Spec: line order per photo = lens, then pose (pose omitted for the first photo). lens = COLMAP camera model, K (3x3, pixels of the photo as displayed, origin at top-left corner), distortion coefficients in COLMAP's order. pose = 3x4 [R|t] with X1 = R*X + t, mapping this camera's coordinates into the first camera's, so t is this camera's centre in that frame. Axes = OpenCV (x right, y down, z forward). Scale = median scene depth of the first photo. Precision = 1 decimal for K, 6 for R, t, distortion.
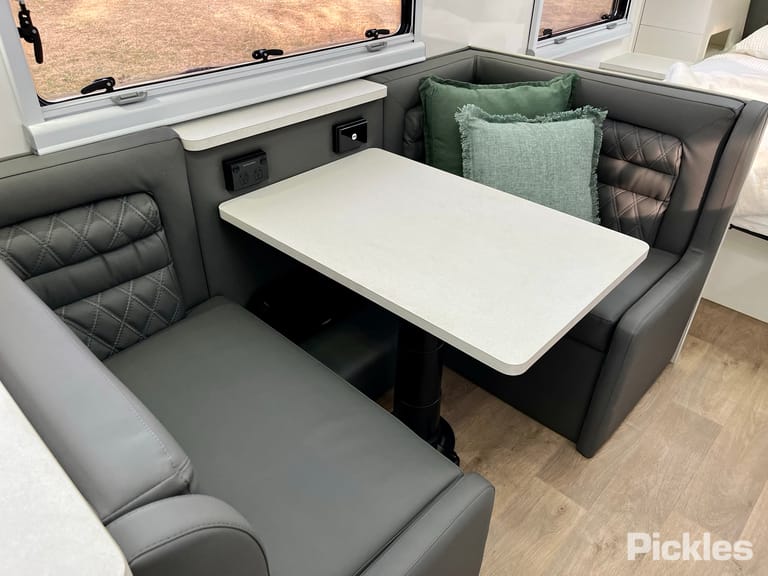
lens RADIAL K [[584.8, 0, 384.0], [0, 584.8, 288.0], [0, 0, 1]] dist [0.087144, -0.122012]
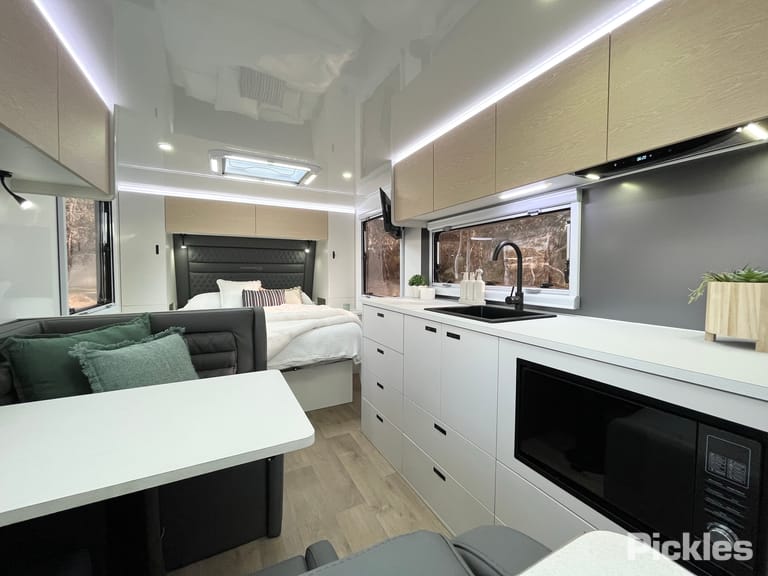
lens RADIAL K [[308.0, 0, 385.6], [0, 308.0, 284.9], [0, 0, 1]] dist [-0.003467, -0.000452]
pose [[0.330617, -0.064506, 0.941558, -0.236756], [0.527506, 0.839901, -0.127686, 0.005839], [-0.782579, 0.538892, 0.311713, 0.230243]]
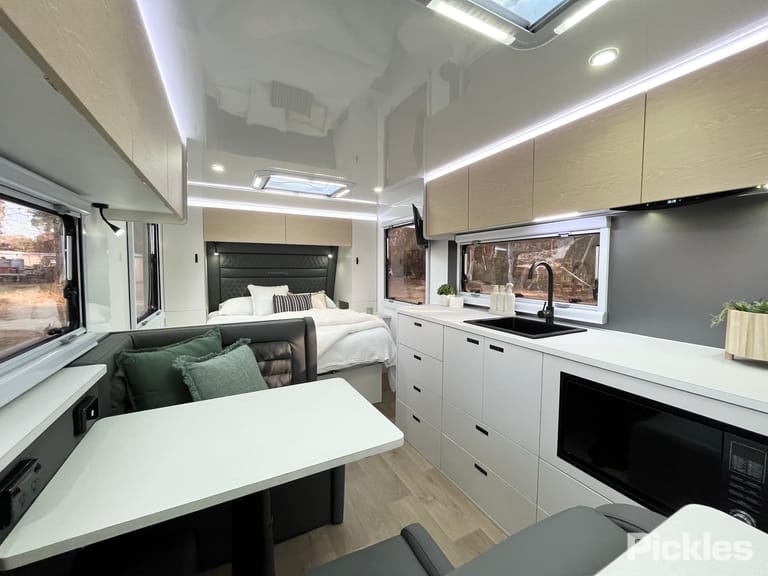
lens RADIAL K [[308.0, 0, 385.6], [0, 308.0, 284.9], [0, 0, 1]] dist [-0.003467, -0.000452]
pose [[0.336592, -0.077557, 0.938451, -0.366254], [0.525973, 0.842127, -0.119053, -0.104082], [-0.781062, 0.533672, 0.324246, 0.271415]]
